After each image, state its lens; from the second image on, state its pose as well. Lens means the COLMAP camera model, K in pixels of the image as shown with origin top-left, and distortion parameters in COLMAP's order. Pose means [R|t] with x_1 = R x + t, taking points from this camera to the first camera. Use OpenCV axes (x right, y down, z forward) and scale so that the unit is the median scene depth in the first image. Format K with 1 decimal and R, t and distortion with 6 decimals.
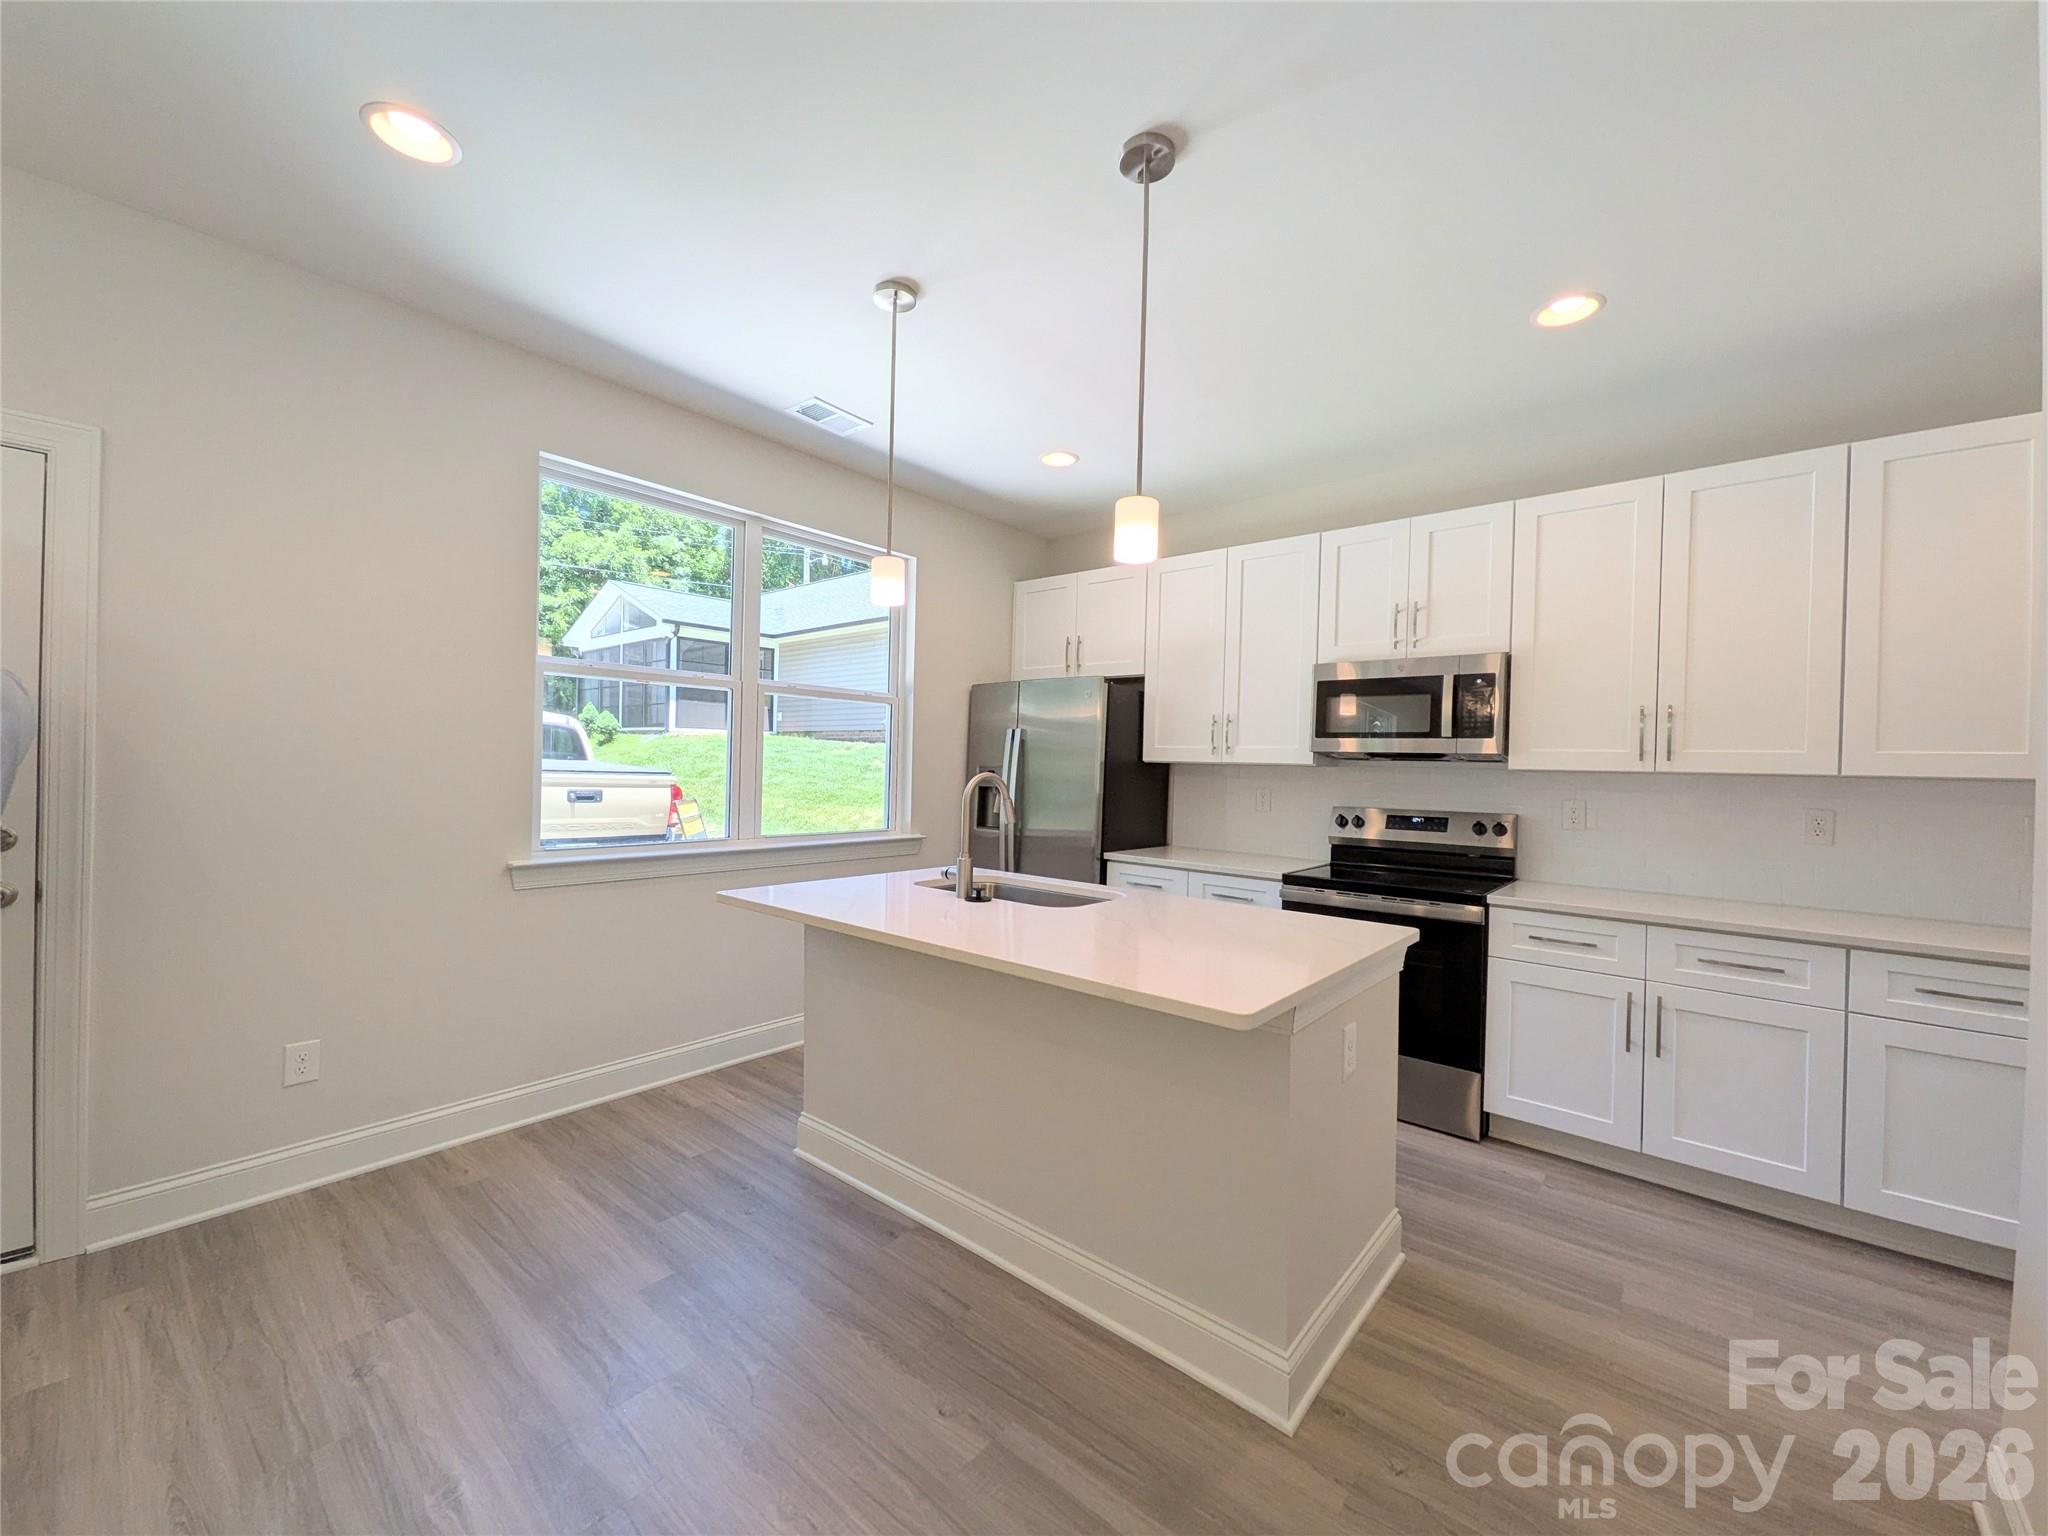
lens RADIAL K [[801.5, 0, 1024.0], [0, 801.5, 768.0], [0, 0, 1]] dist [0.007565, -0.000068]
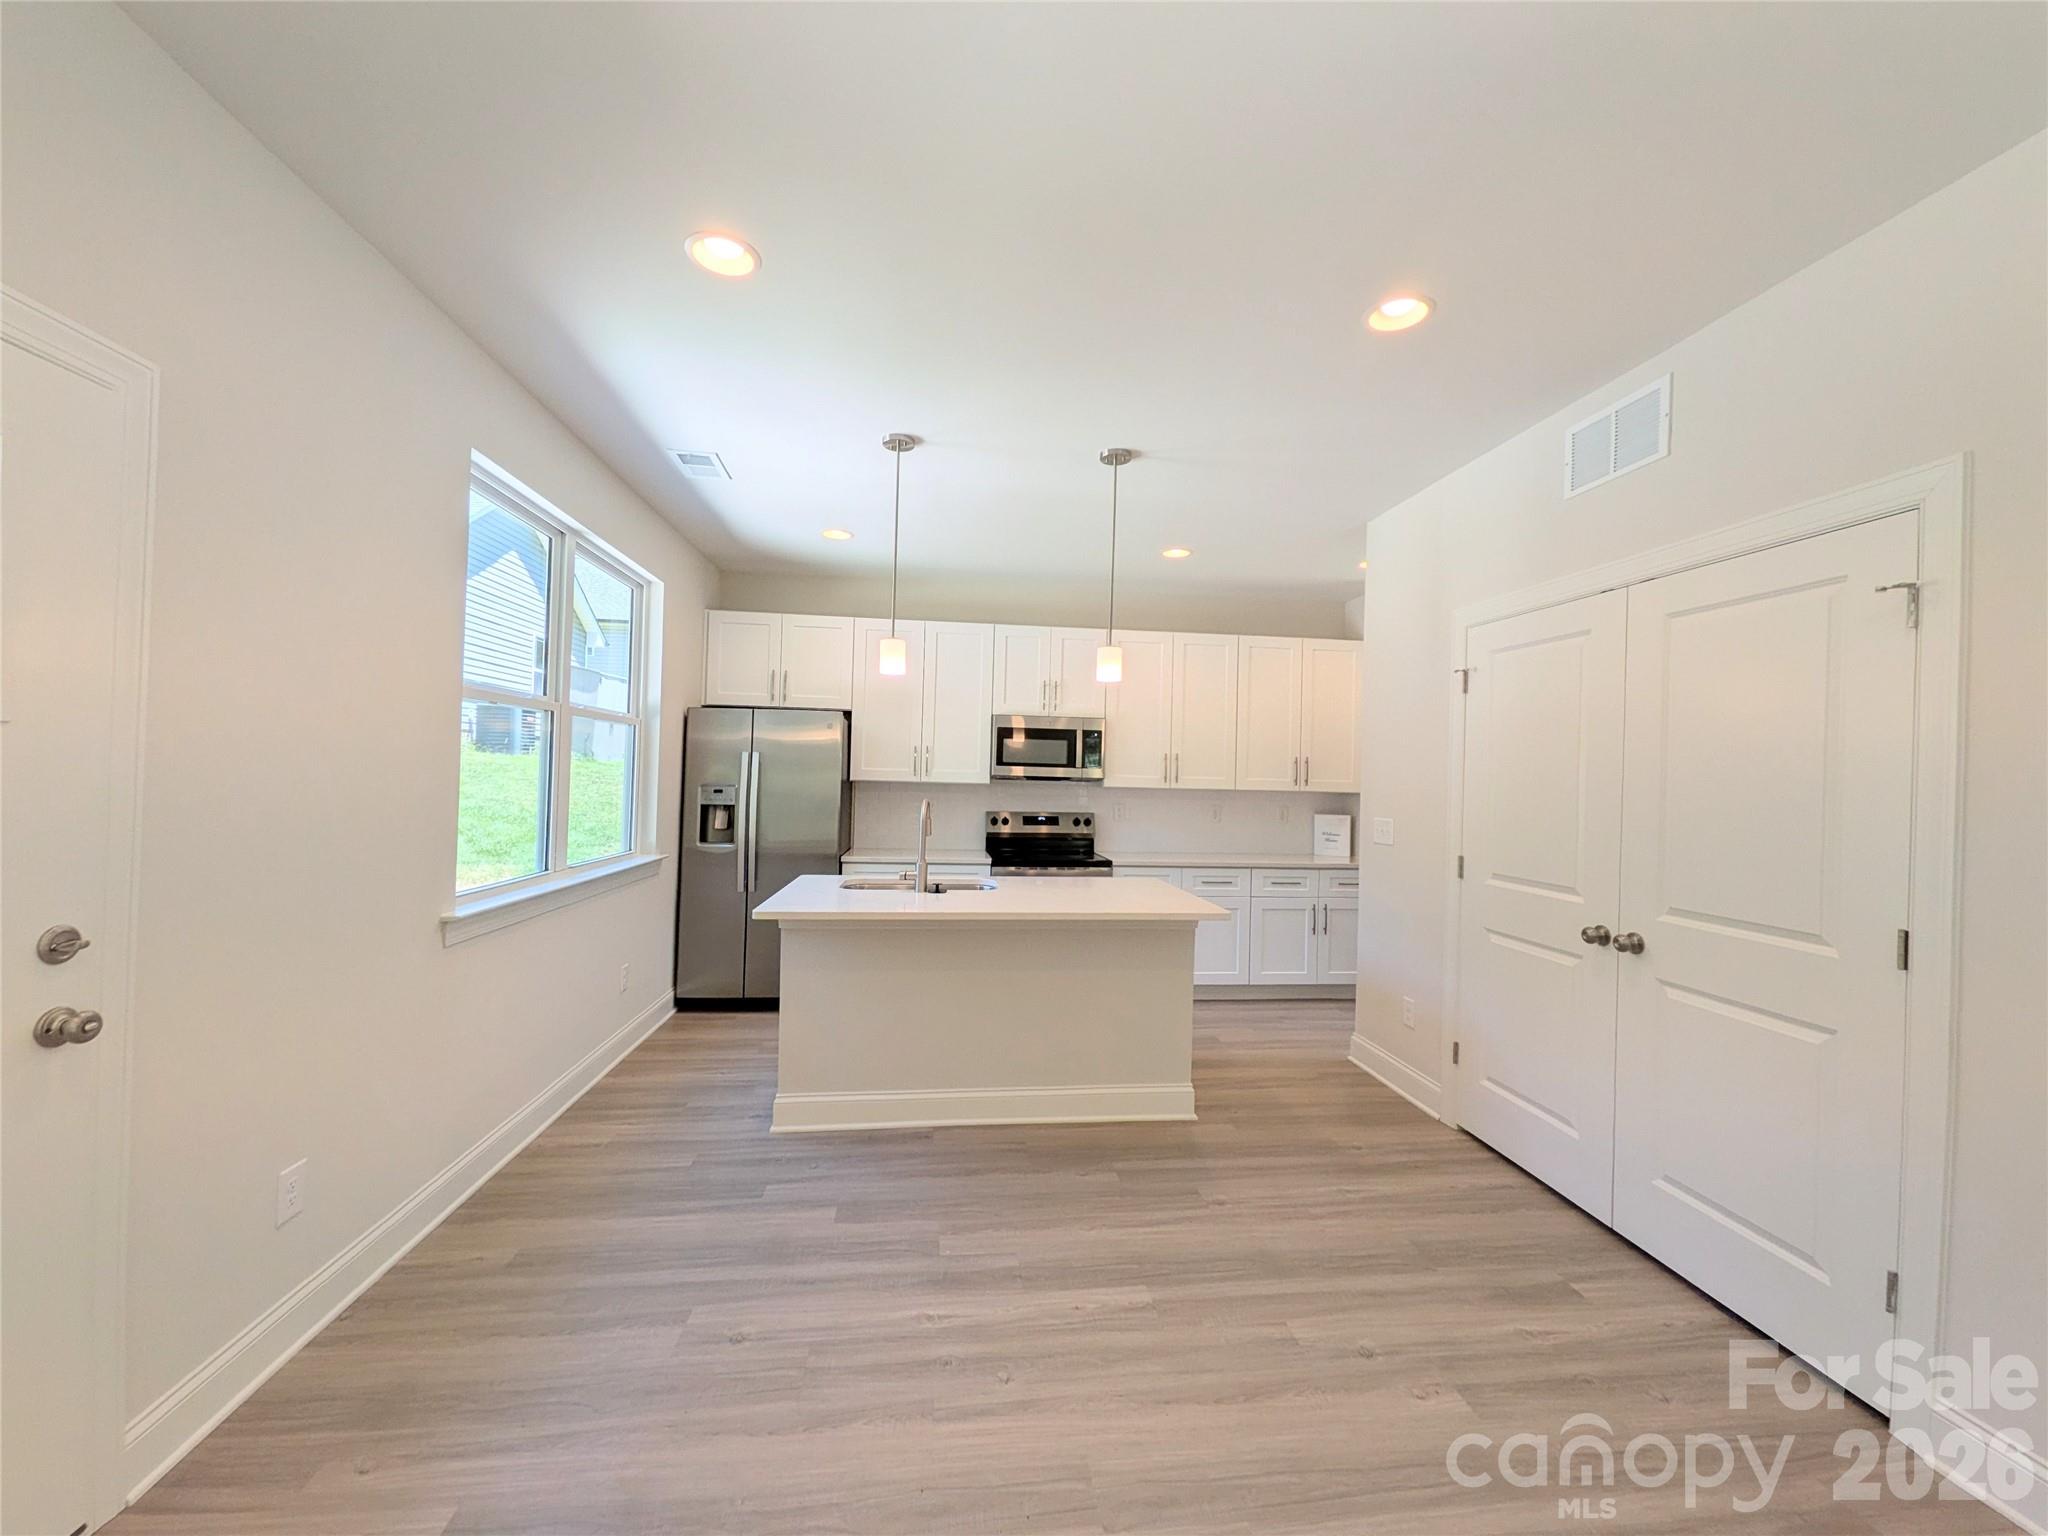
lens RADIAL K [[810.0, 0, 1024.0], [0, 810.0, 768.0], [0, 0, 1]] dist [0.000578, 0.000165]
pose [[0.682918, 0.000998, 0.730494, -0.738402], [-0.004999, 0.999982, 0.003308, -0.041694], [-0.730478, -0.005911, 0.682911, -0.047456]]
